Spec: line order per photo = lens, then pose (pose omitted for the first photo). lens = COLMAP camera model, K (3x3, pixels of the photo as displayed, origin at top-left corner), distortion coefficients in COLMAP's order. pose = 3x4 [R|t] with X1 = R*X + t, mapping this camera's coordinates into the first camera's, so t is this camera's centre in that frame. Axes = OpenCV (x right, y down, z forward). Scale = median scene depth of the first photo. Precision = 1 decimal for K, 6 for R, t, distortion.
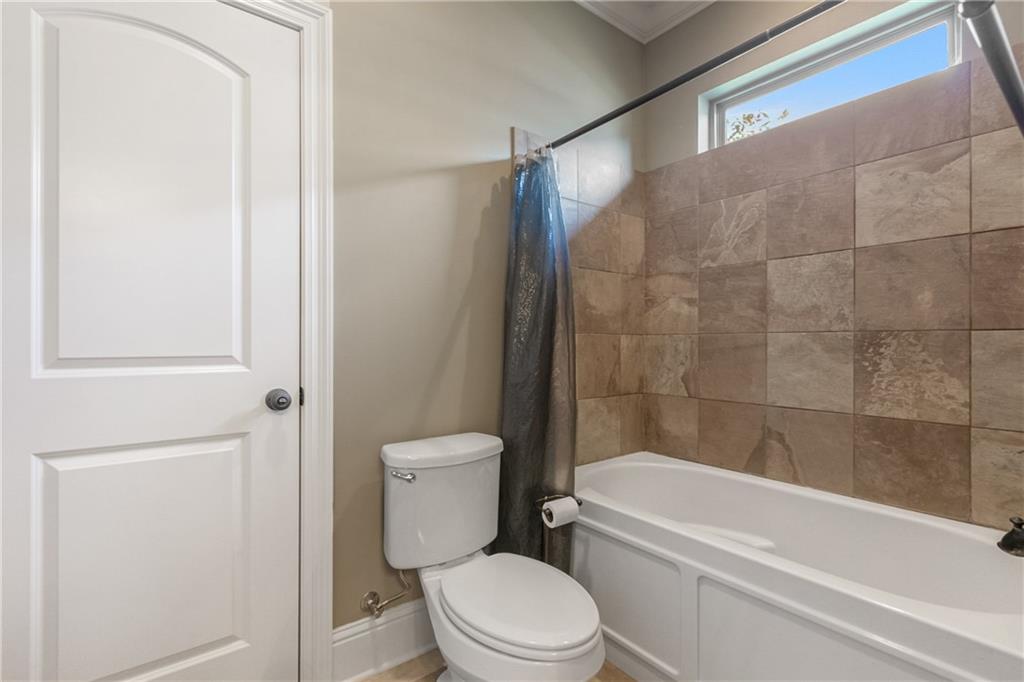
lens RADIAL K [[468.3, 0, 506.5], [0, 468.3, 341.7], [0, 0, 1]] dist [-0.000660, -0.000140]
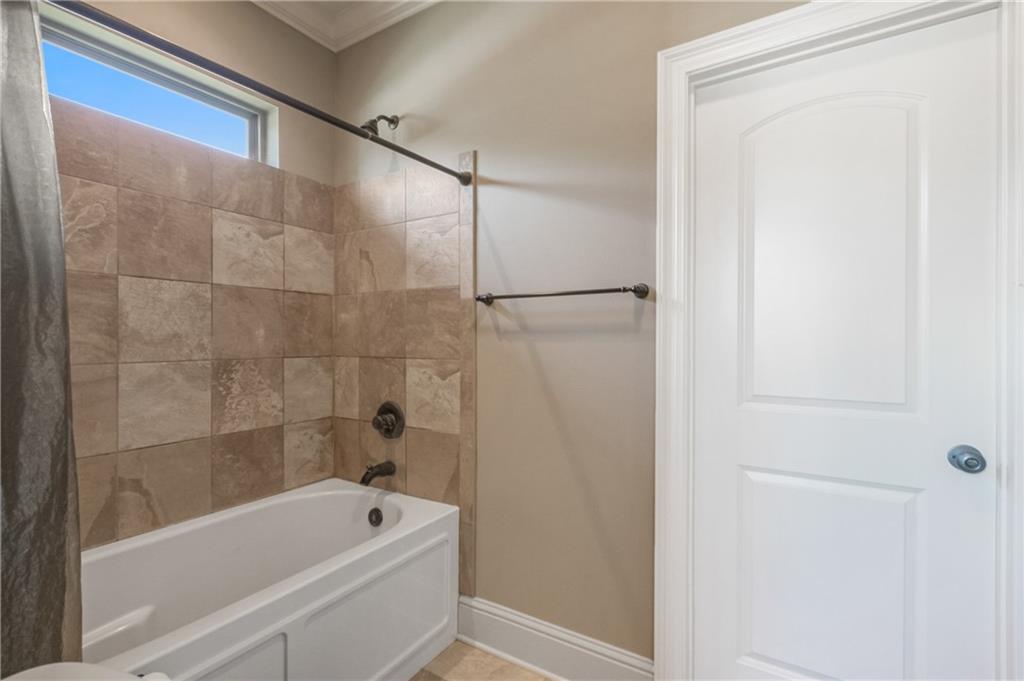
lens RADIAL K [[468.3, 0, 506.5], [0, 468.3, 341.2], [0, 0, 1]] dist [-0.000660, -0.000140]
pose [[-0.351698, -0.005853, 0.936095, -0.506174], [-0.003028, 0.999982, 0.005115, -0.072434], [-0.936109, -0.001036, -0.351709, 0.732847]]
